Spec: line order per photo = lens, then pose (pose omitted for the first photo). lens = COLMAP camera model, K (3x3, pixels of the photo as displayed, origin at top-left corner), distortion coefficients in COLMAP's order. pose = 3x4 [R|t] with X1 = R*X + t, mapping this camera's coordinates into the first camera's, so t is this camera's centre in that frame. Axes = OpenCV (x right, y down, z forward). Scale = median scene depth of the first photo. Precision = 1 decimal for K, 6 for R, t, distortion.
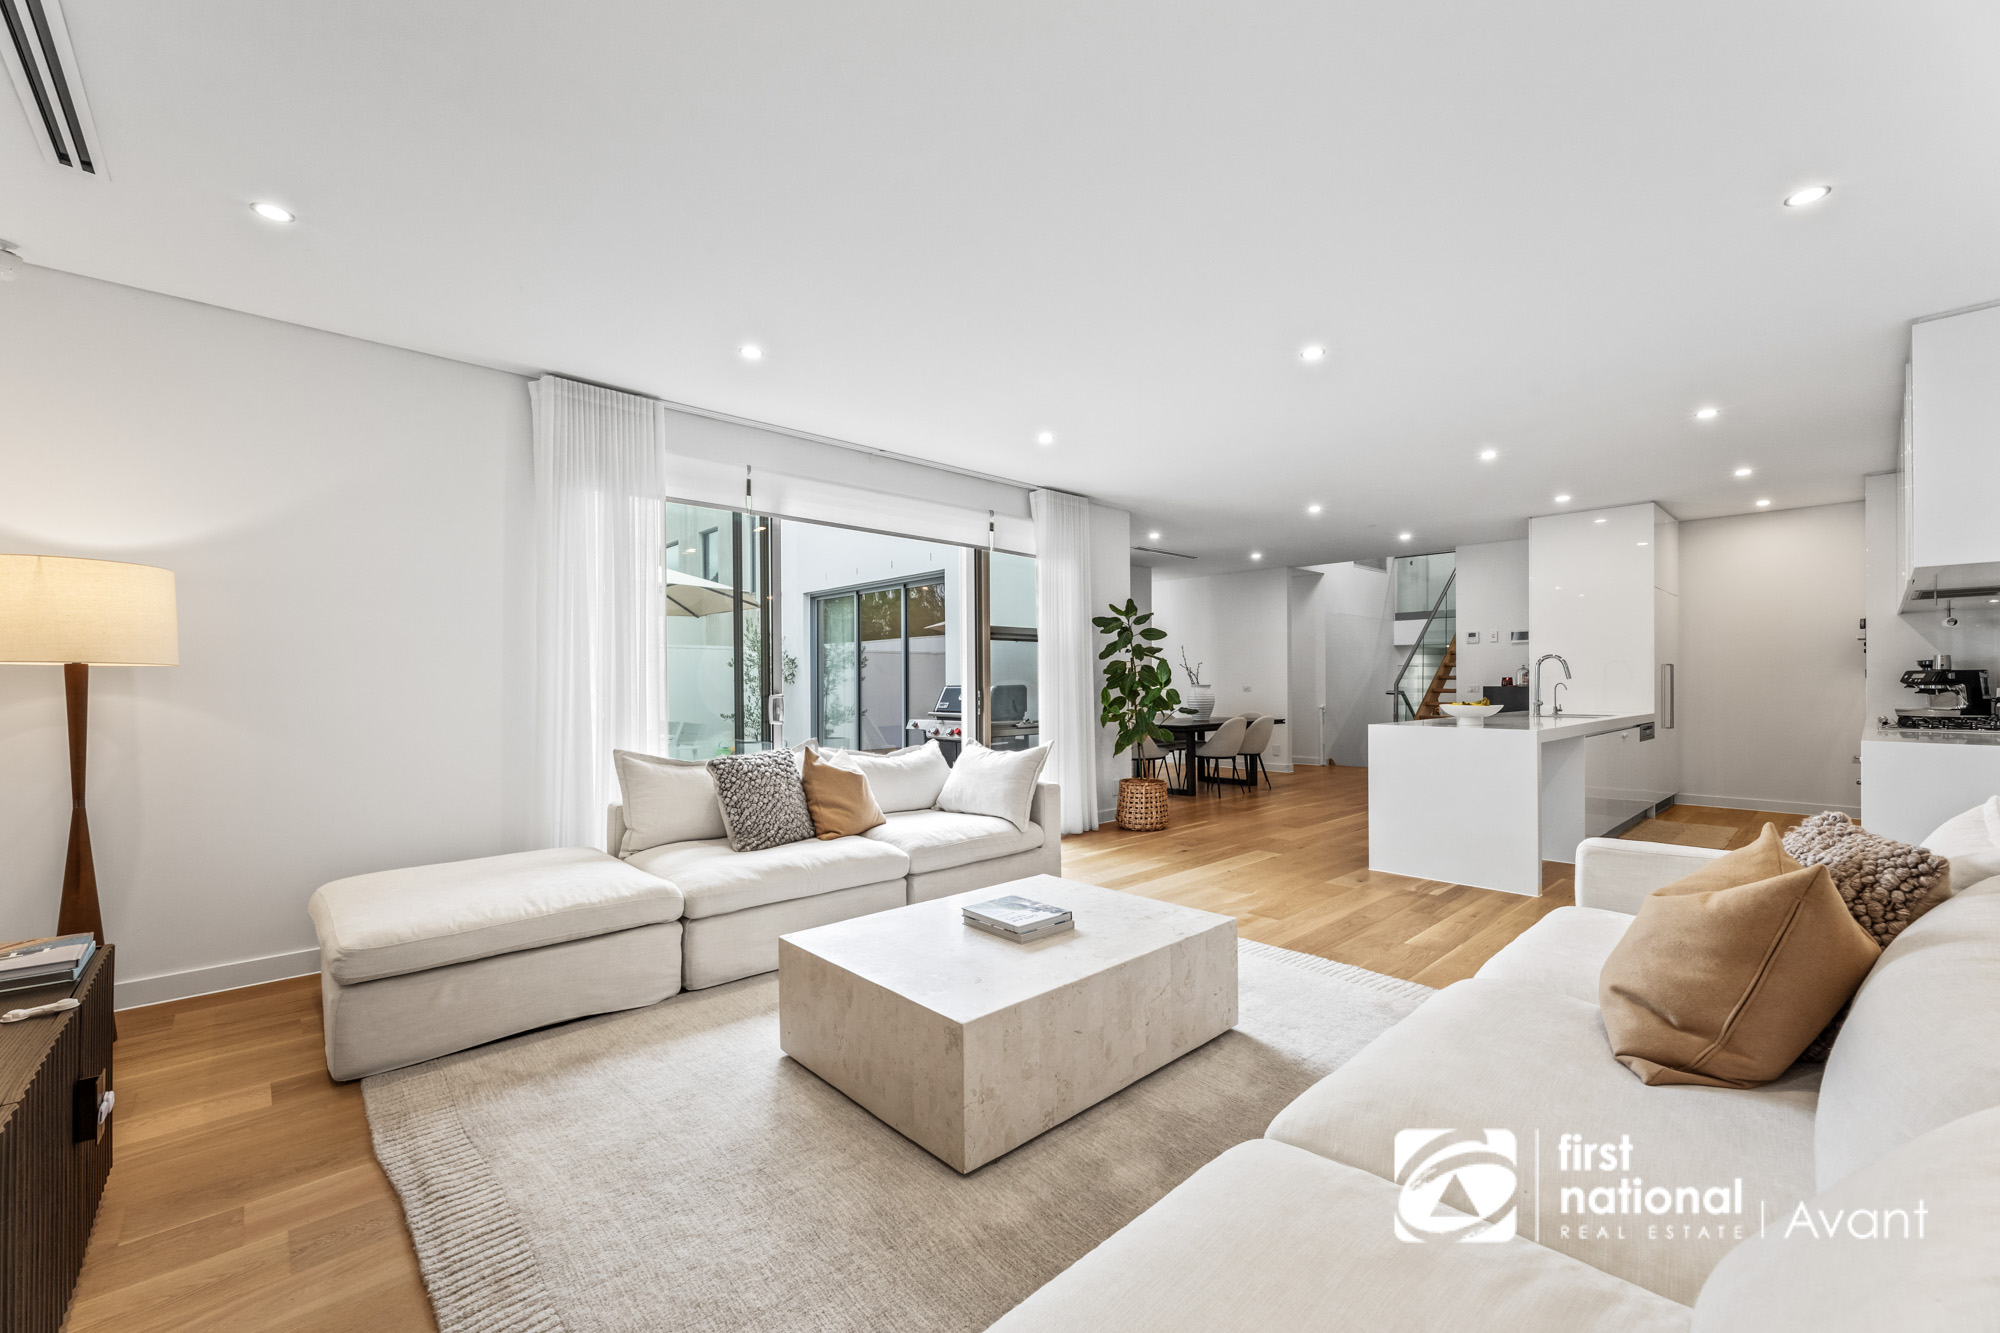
lens RADIAL K [[807.2, 0, 1002.1], [0, 807.2, 678.9], [0, 0, 1]] dist [0.001630, -0.000499]
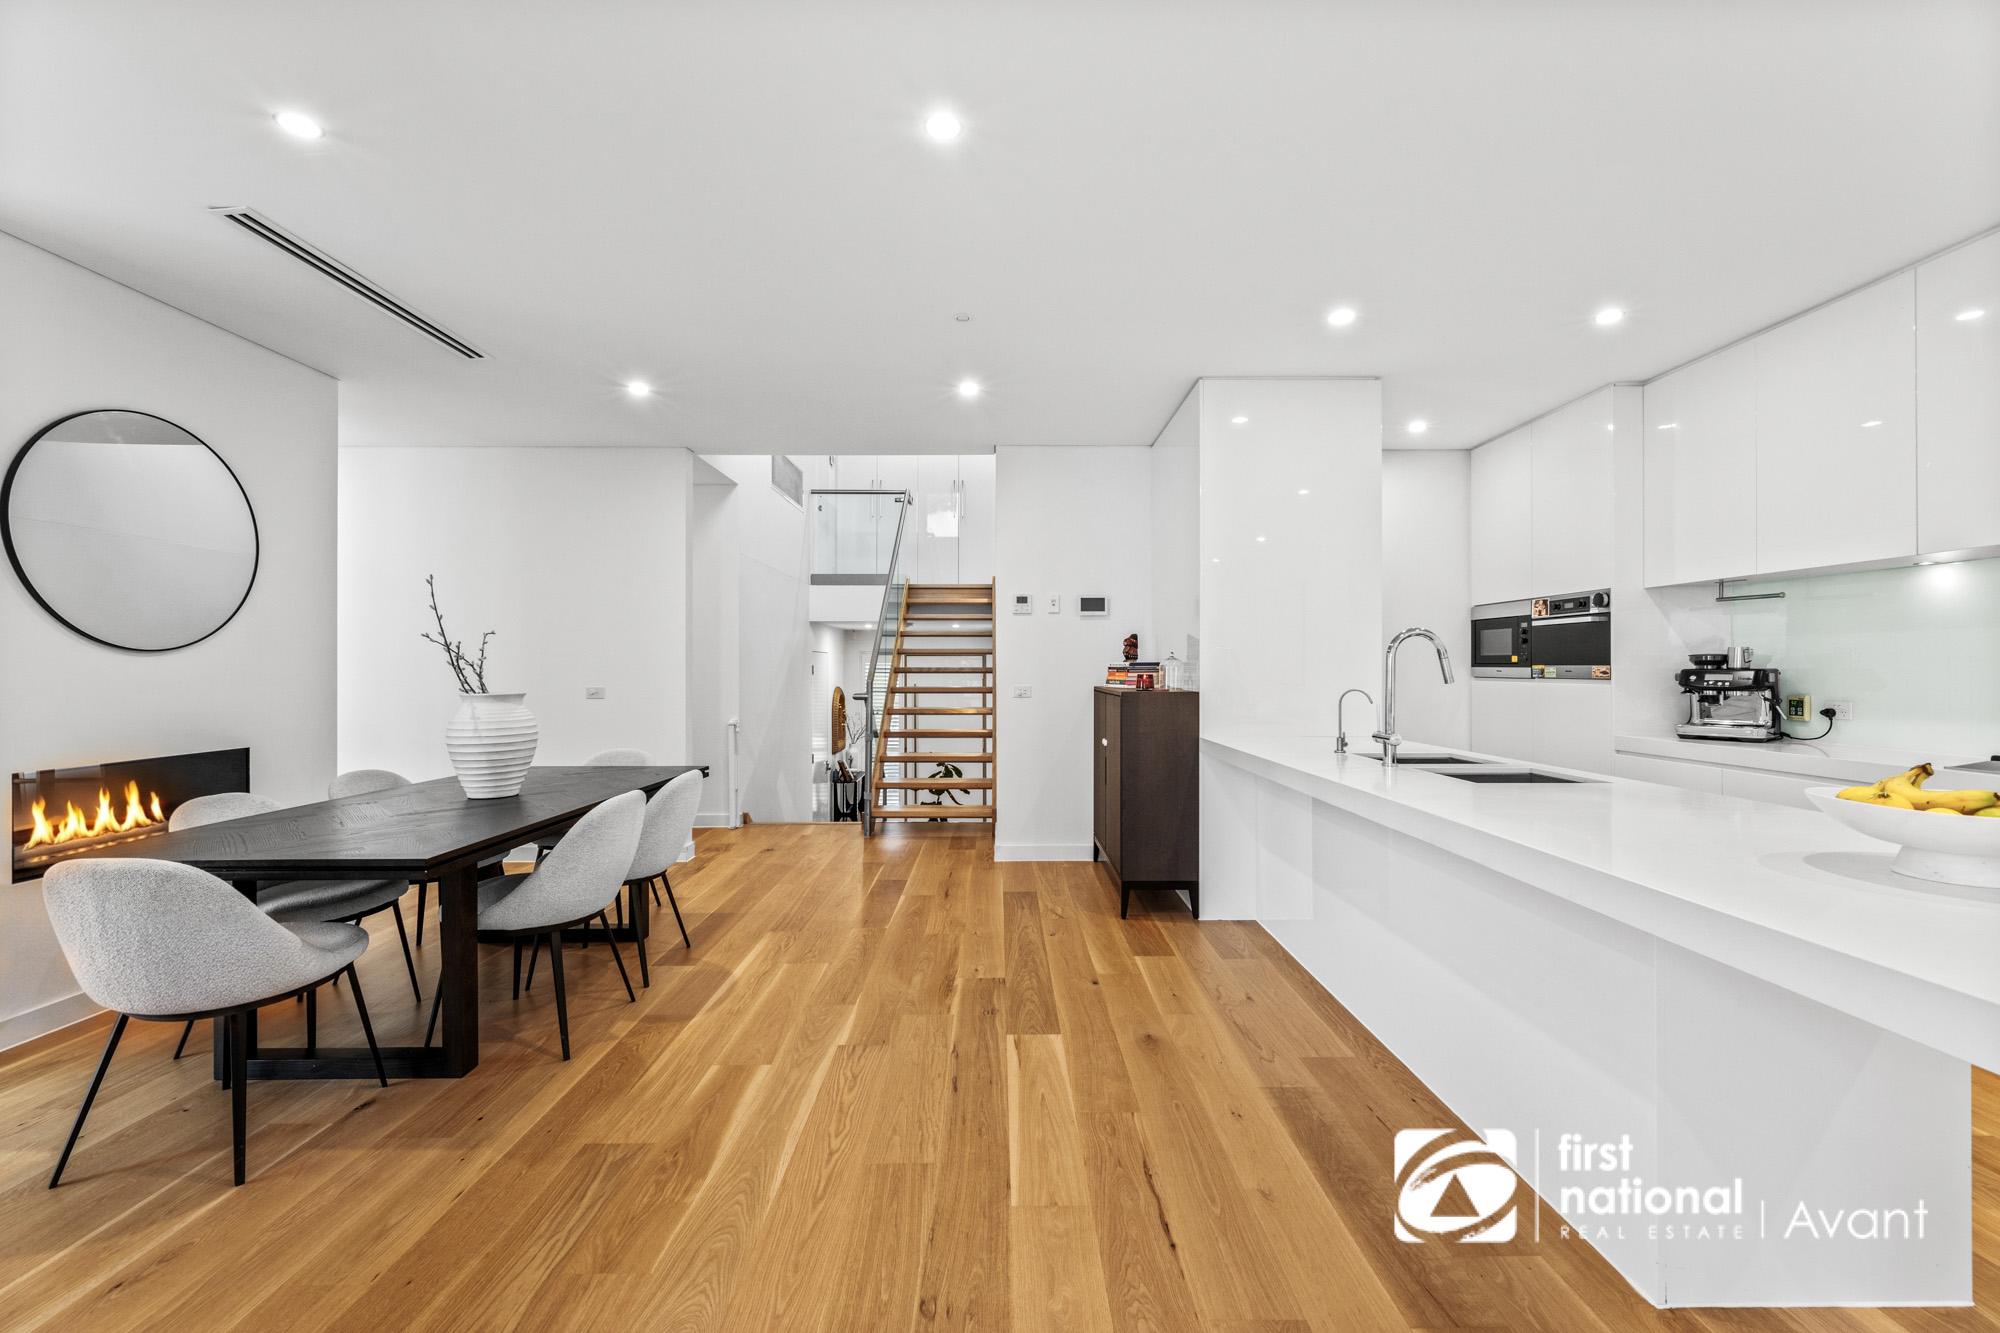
lens RADIAL K [[807.2, 0, 1005.2], [0, 807.2, 667.0], [0, 0, 1]] dist [0.001630, -0.000499]
pose [[0.674589, 0.004462, 0.738180, 0.180472], [-0.005878, 0.999982, -0.000673, -0.006596], [-0.738170, -0.003885, 0.674604, 0.787575]]
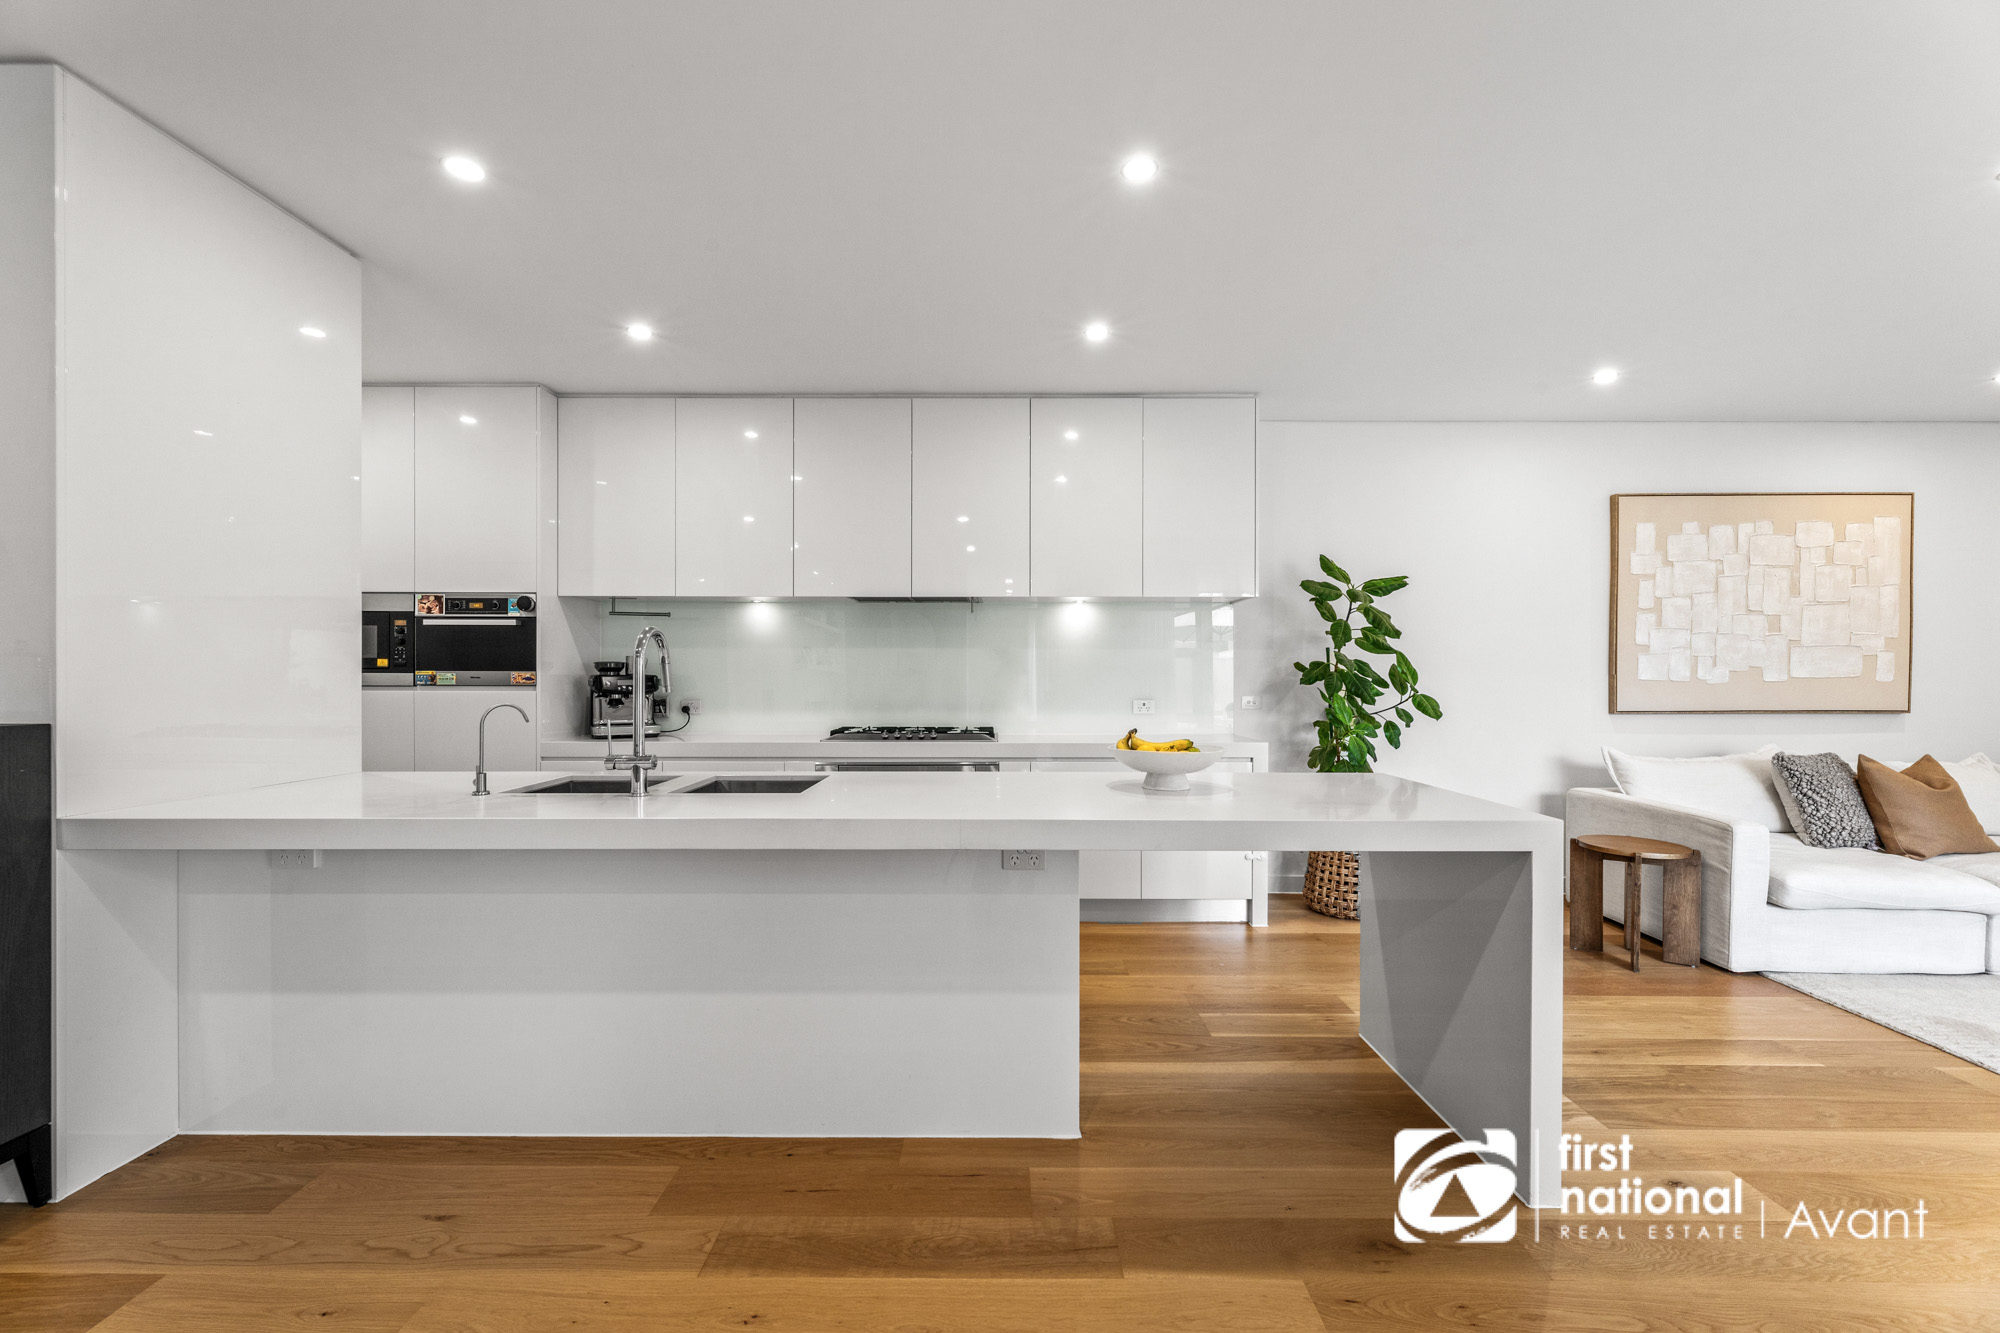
lens RADIAL K [[807.2, 0, 986.4], [0, 807.2, 675.2], [0, 0, 1]] dist [0.001630, -0.000499]
pose [[-0.726587, 0.003671, 0.687064, 0.282379], [-0.001748, 0.999973, -0.007193, -0.004428], [-0.687072, -0.006427, -0.726561, 1.056787]]
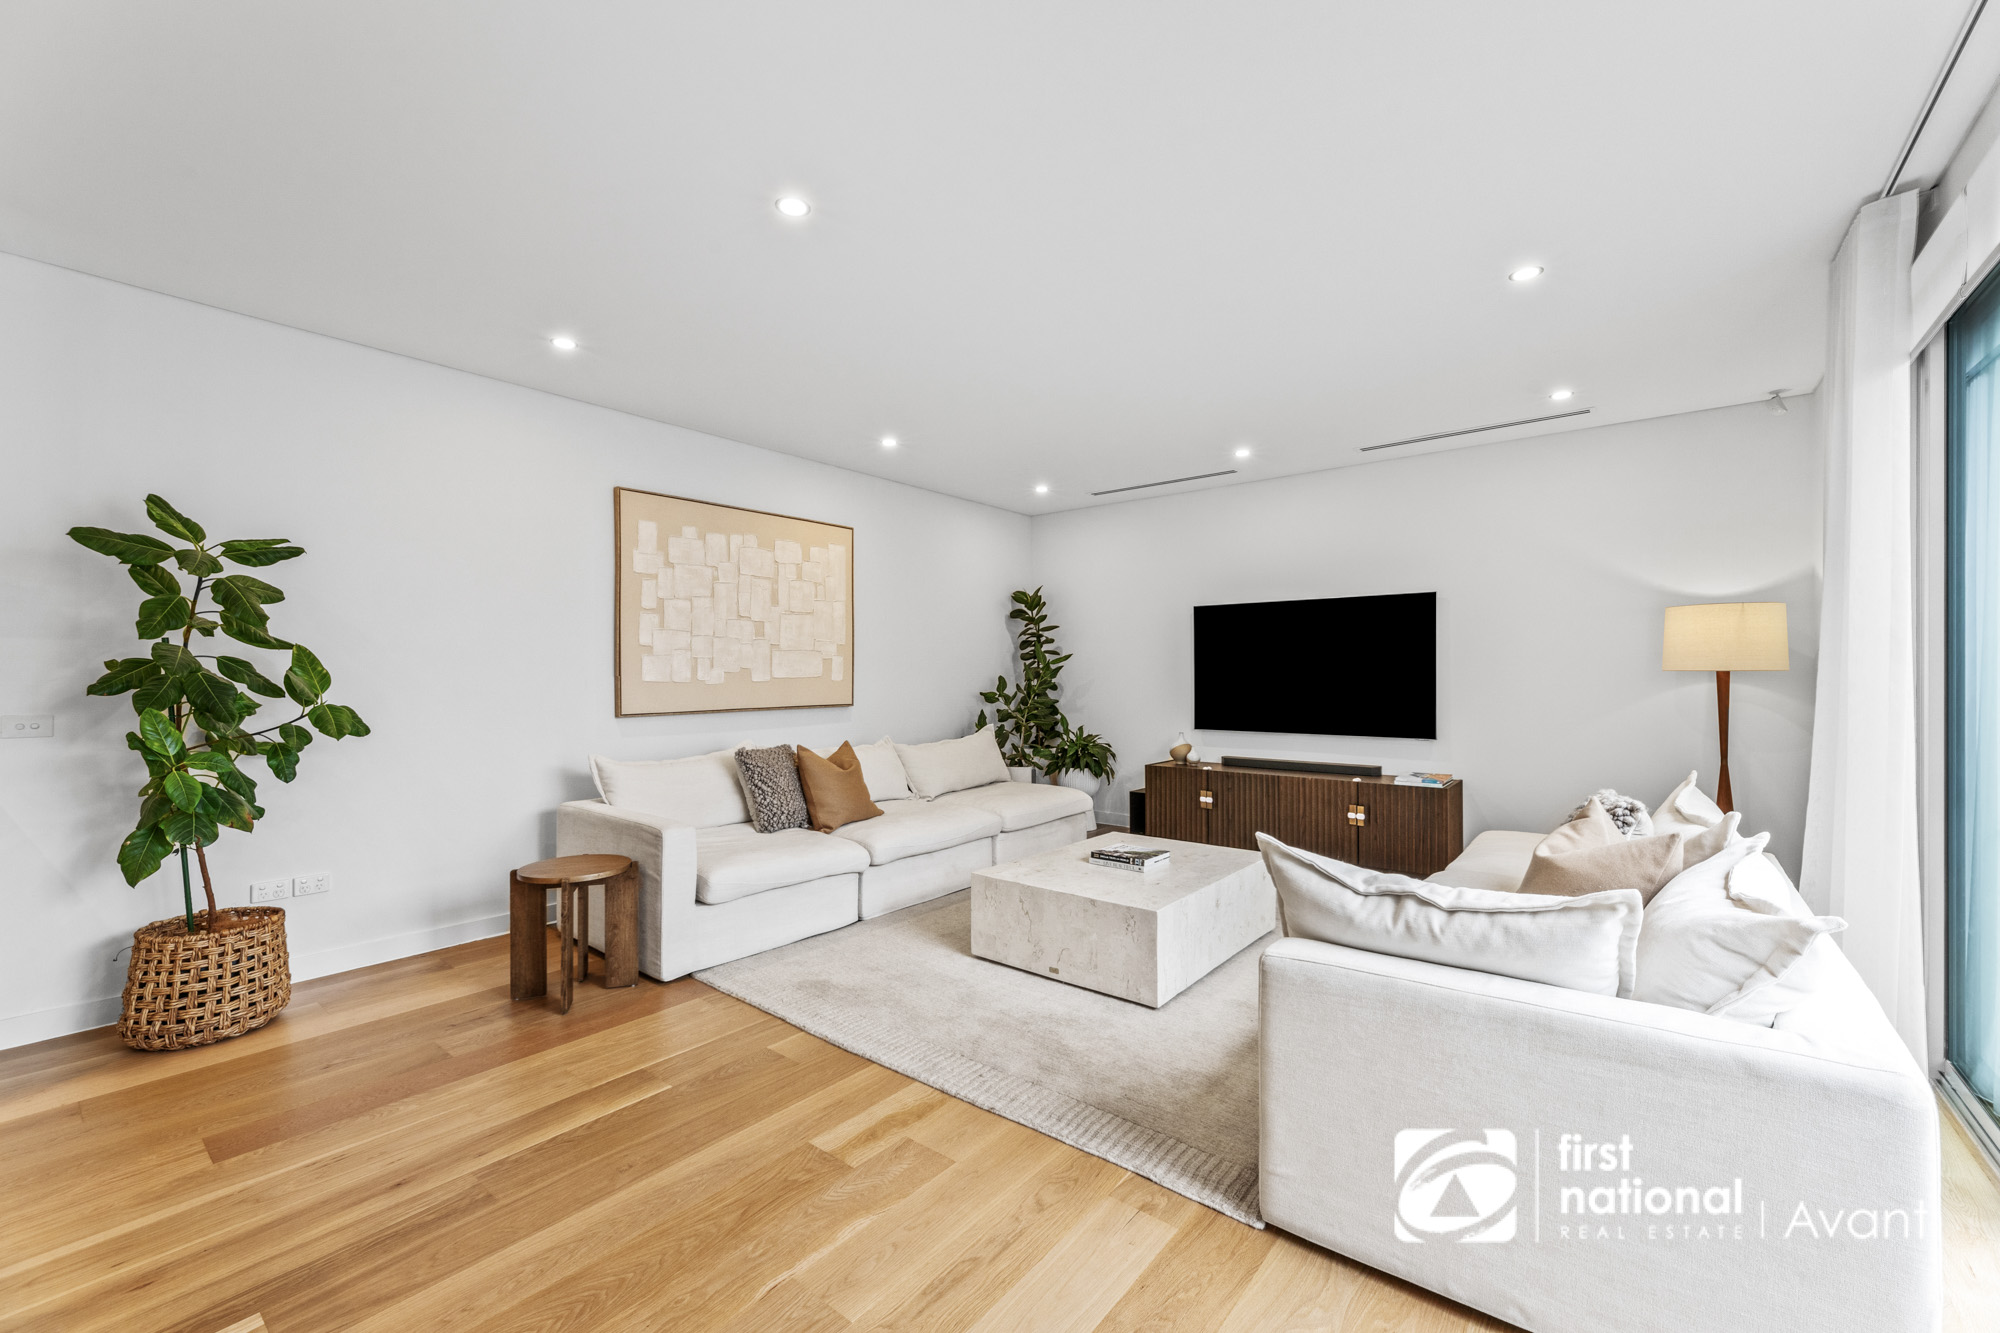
lens RADIAL K [[807.2, 0, 989.7], [0, 807.2, 676.9], [0, 0, 1]] dist [0.001630, -0.000499]
pose [[-0.990387, 0.011929, -0.137806, 0.169939], [0.012673, 0.999909, -0.004522, -0.003569], [0.137739, -0.006225, -0.990449, 0.893634]]
